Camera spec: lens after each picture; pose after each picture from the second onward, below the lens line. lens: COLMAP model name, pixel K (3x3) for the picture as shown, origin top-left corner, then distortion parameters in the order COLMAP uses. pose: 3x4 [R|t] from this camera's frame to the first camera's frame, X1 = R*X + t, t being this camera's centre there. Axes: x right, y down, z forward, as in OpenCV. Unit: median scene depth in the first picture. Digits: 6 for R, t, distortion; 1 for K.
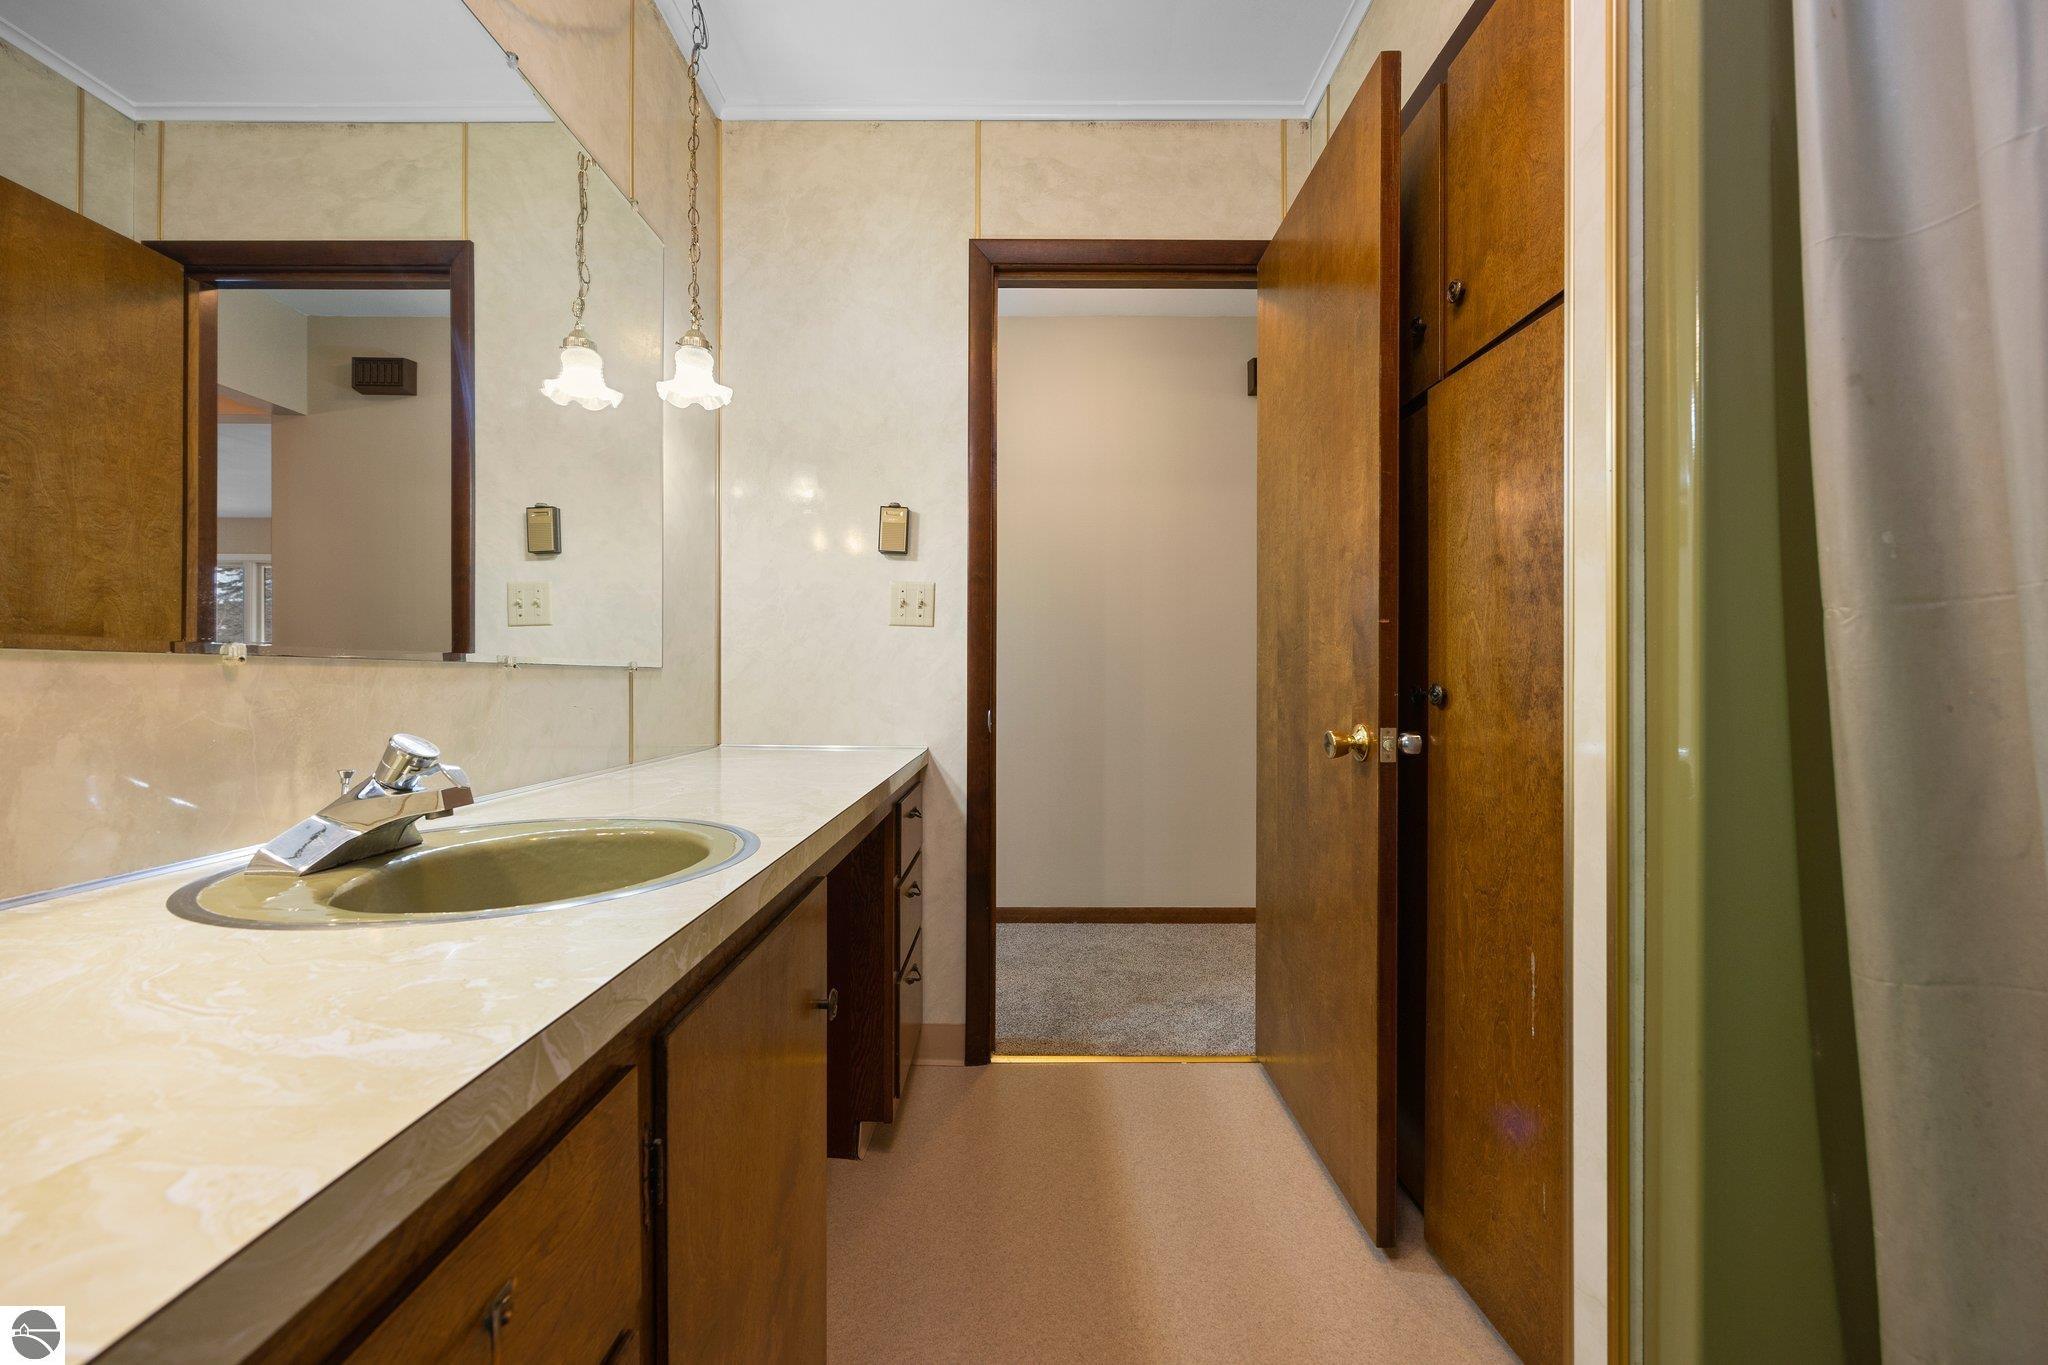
lens RADIAL K [[825.1, 0, 1024.0], [0, 825.1, 679.4], [0, 0, 1]] dist [-0.004003, 0.000167]
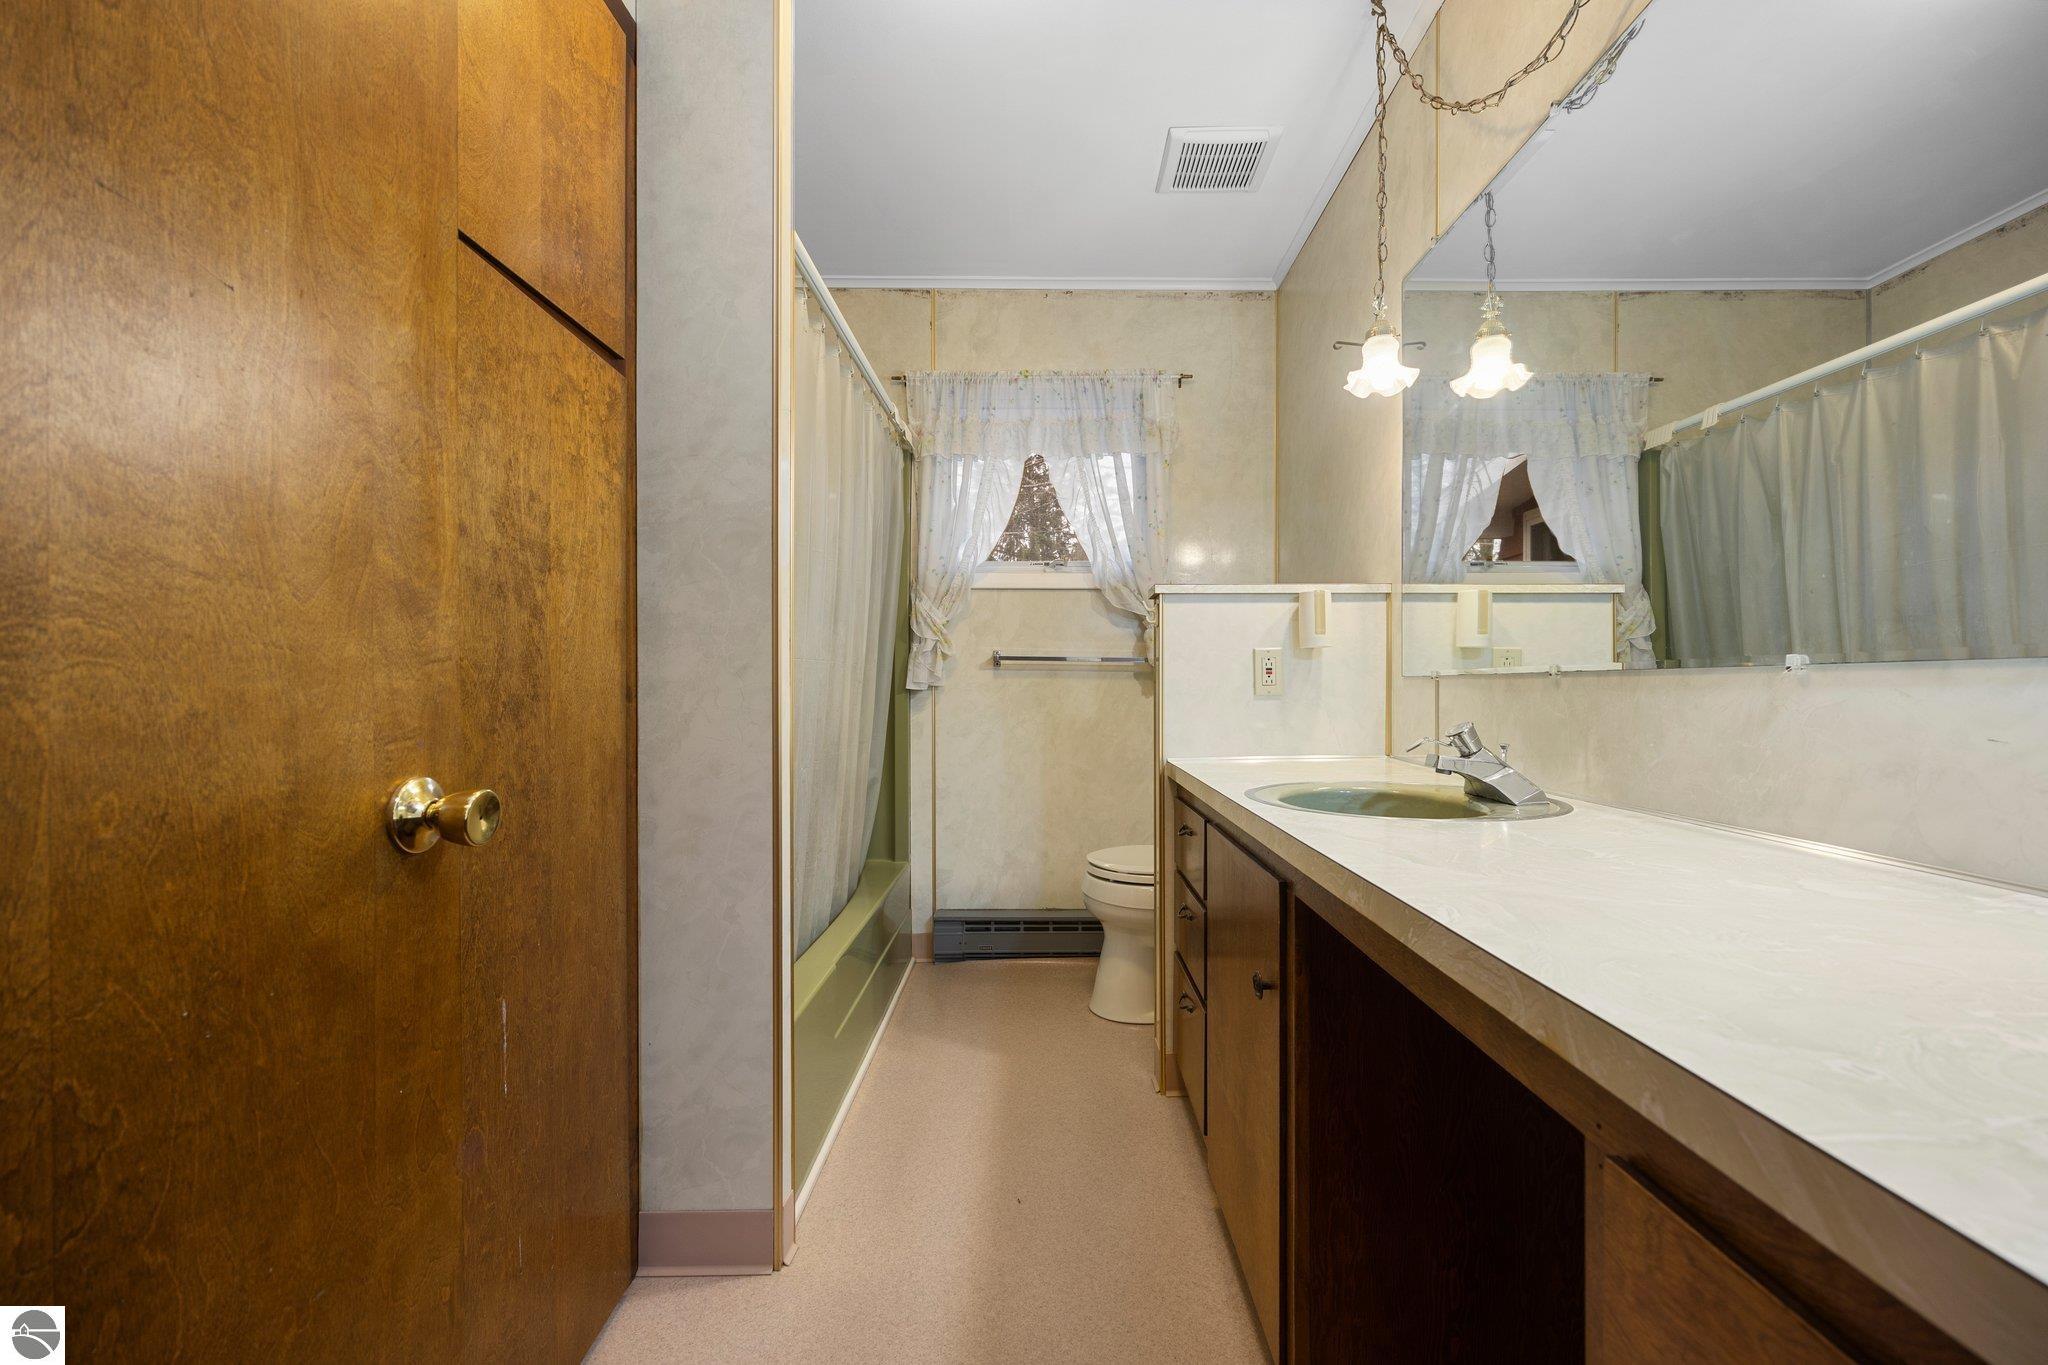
lens RADIAL K [[825.1, 0, 1030.5], [0, 825.1, 682.1], [0, 0, 1]] dist [-0.004003, 0.000167]
pose [[-0.999700, -0.001211, 0.024482, 0.039515], [-0.001285, 0.999995, -0.003001, -0.002568], [-0.024478, -0.003032, -0.999696, 1.857834]]
